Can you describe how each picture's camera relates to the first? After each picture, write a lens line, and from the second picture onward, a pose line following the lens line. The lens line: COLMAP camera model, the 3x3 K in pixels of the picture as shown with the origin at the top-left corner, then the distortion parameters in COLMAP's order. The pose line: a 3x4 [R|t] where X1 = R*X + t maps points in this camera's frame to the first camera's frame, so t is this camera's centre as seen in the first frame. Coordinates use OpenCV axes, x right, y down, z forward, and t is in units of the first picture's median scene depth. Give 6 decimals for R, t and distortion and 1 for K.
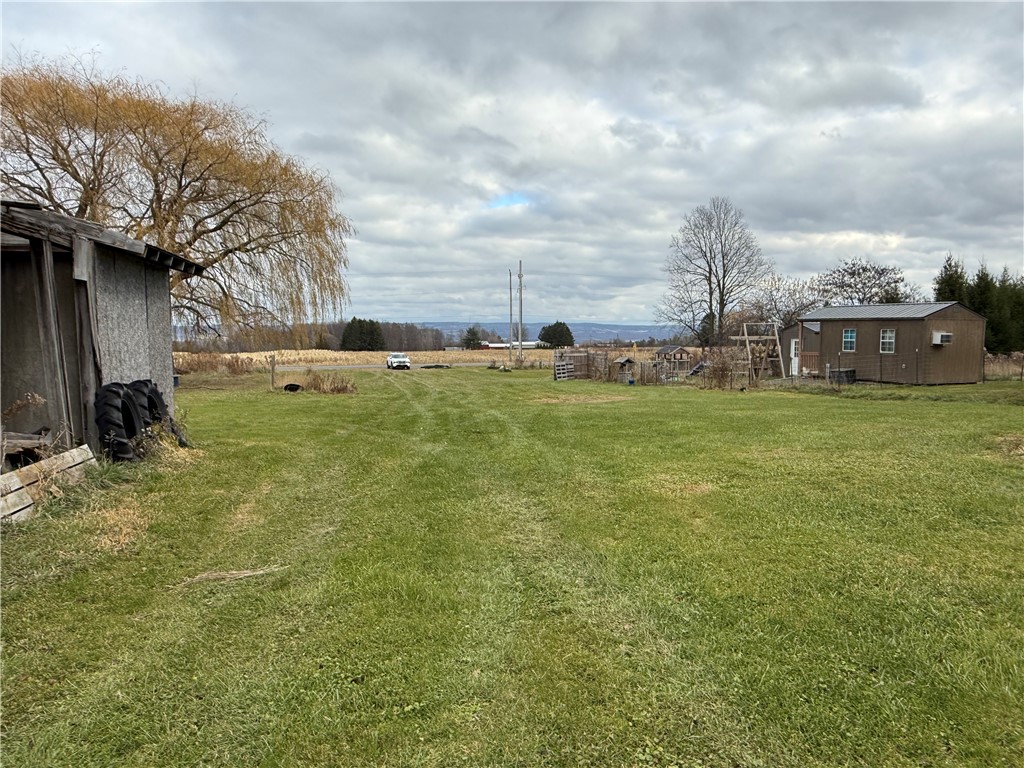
lens RADIAL K [[673.7, 0, 508.7], [0, 673.7, 398.7], [0, 0, 1]] dist [0.009400, -0.000025]
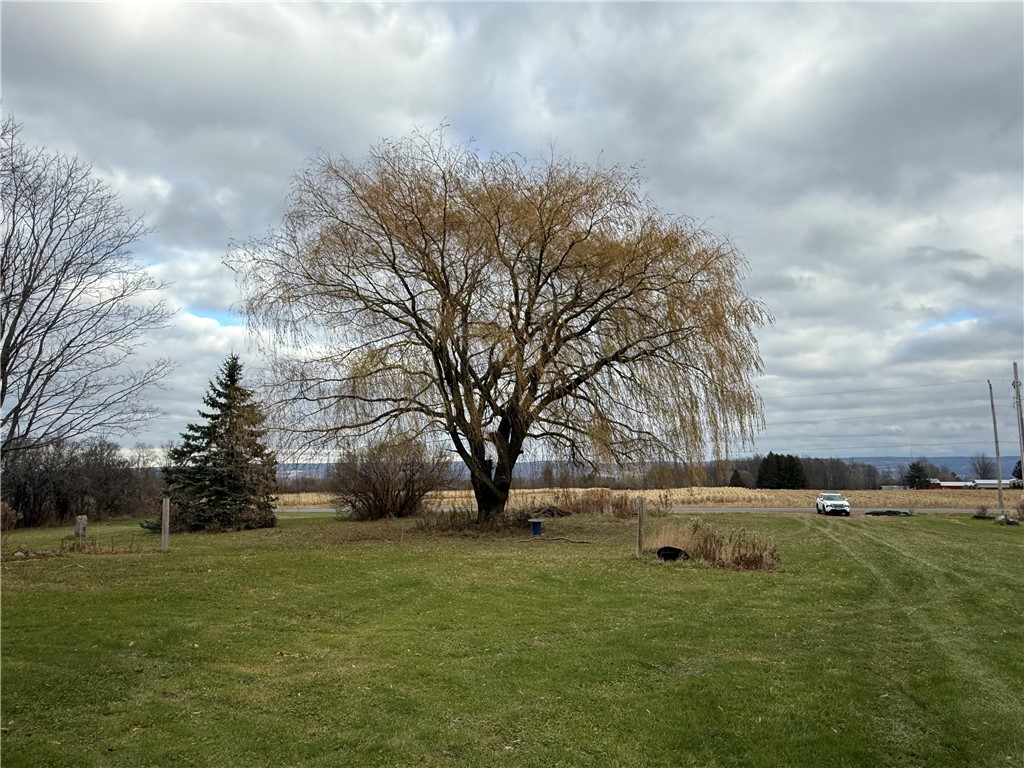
lens RADIAL K [[673.7, 0, 508.7], [0, 673.7, 398.7], [0, 0, 1]] dist [0.009400, -0.000025]
pose [[0.829082, -0.060761, -0.555816, -0.048493], [-0.051931, 0.981413, -0.184750, -0.017379], [0.556710, 0.182037, 0.810516, 0.206701]]
